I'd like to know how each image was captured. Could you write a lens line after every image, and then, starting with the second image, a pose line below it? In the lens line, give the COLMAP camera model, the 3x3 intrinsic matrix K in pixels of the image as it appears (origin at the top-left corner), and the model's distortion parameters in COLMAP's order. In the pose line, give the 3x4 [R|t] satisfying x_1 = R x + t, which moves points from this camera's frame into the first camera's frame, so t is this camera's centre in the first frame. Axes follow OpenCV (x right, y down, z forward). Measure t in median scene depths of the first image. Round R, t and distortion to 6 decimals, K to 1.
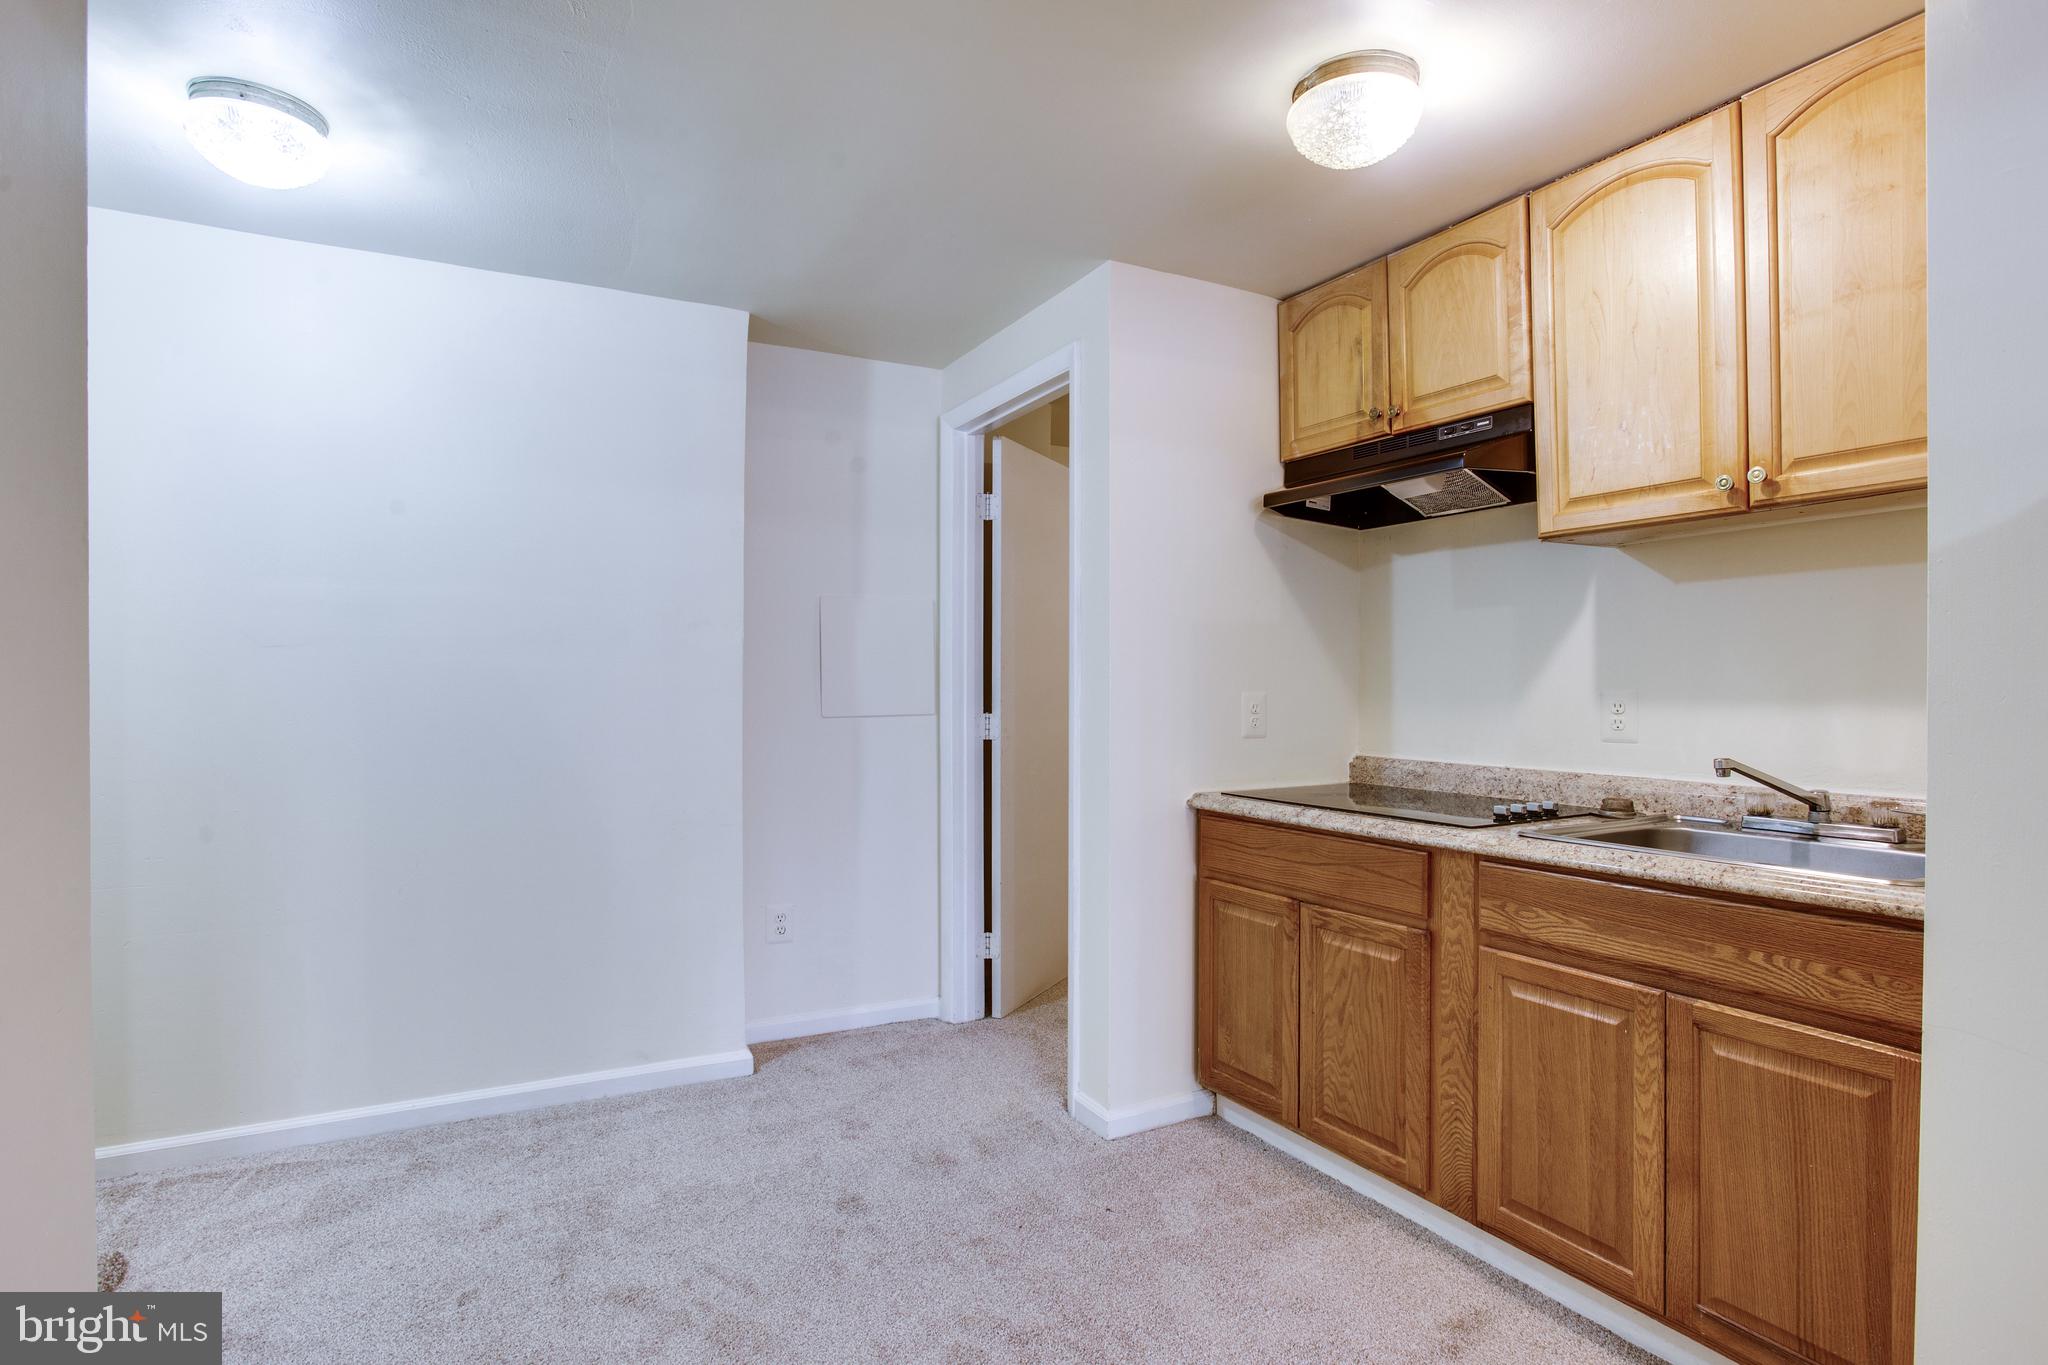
lens RADIAL K [[990.5, 0, 1026.4], [0, 990.5, 678.6], [0, 0, 1]] dist [-0.023455, 0.004813]
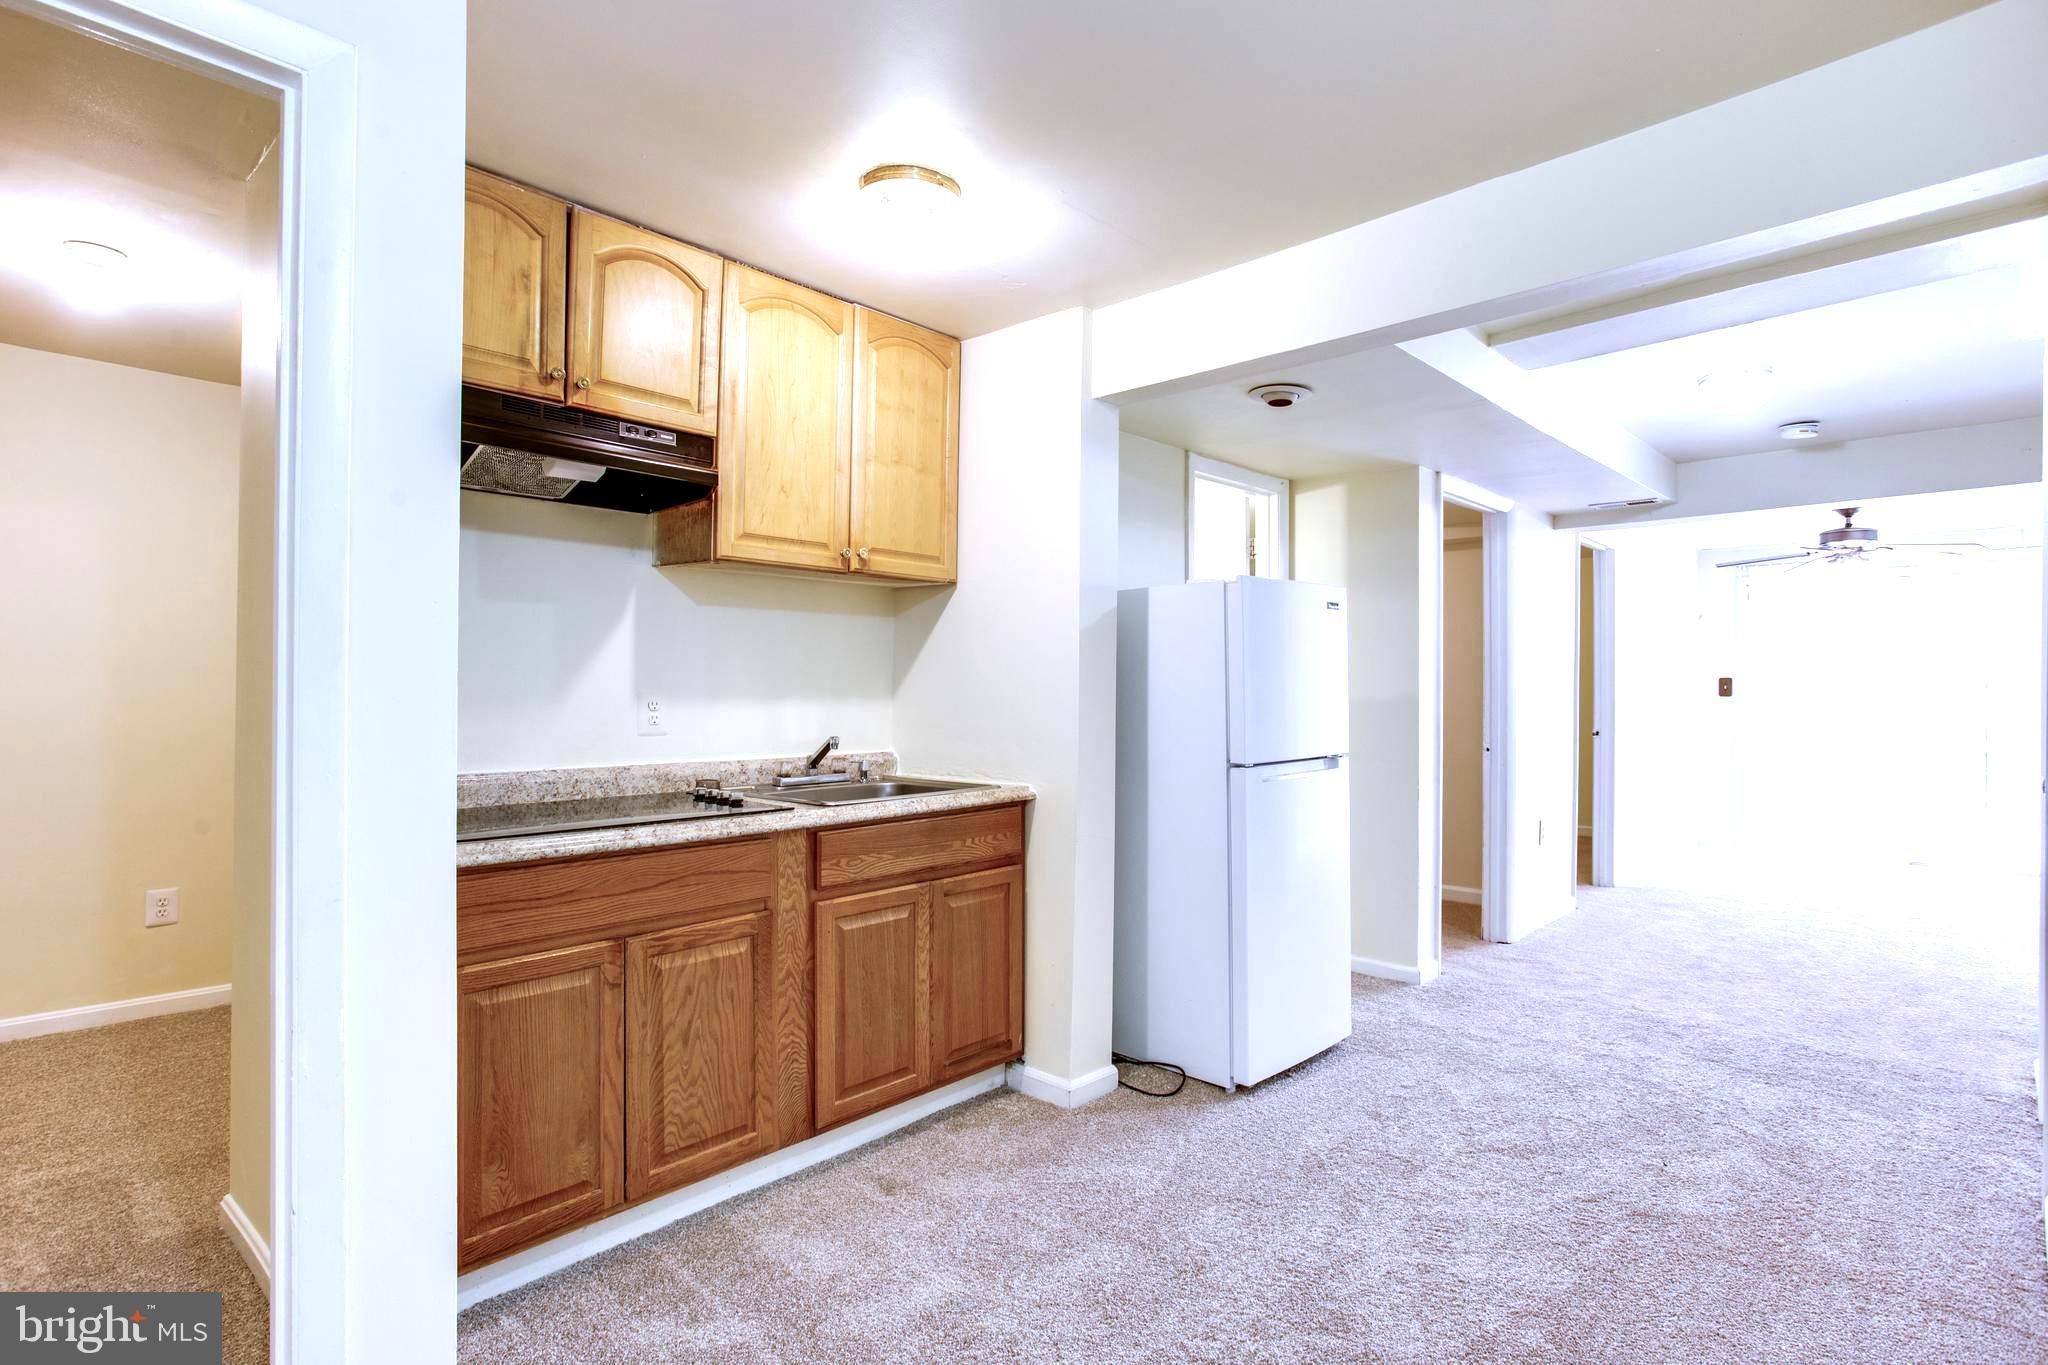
lens RADIAL K [[990.5, 0, 1023.0], [0, 990.5, 685.3], [0, 0, 1]] dist [-0.023455, 0.004813]
pose [[-0.283097, 0.001406, 0.959090, -0.706662], [-0.011743, 0.999919, -0.004932, 0.007051], [-0.959019, -0.012659, -0.283058, 1.006240]]
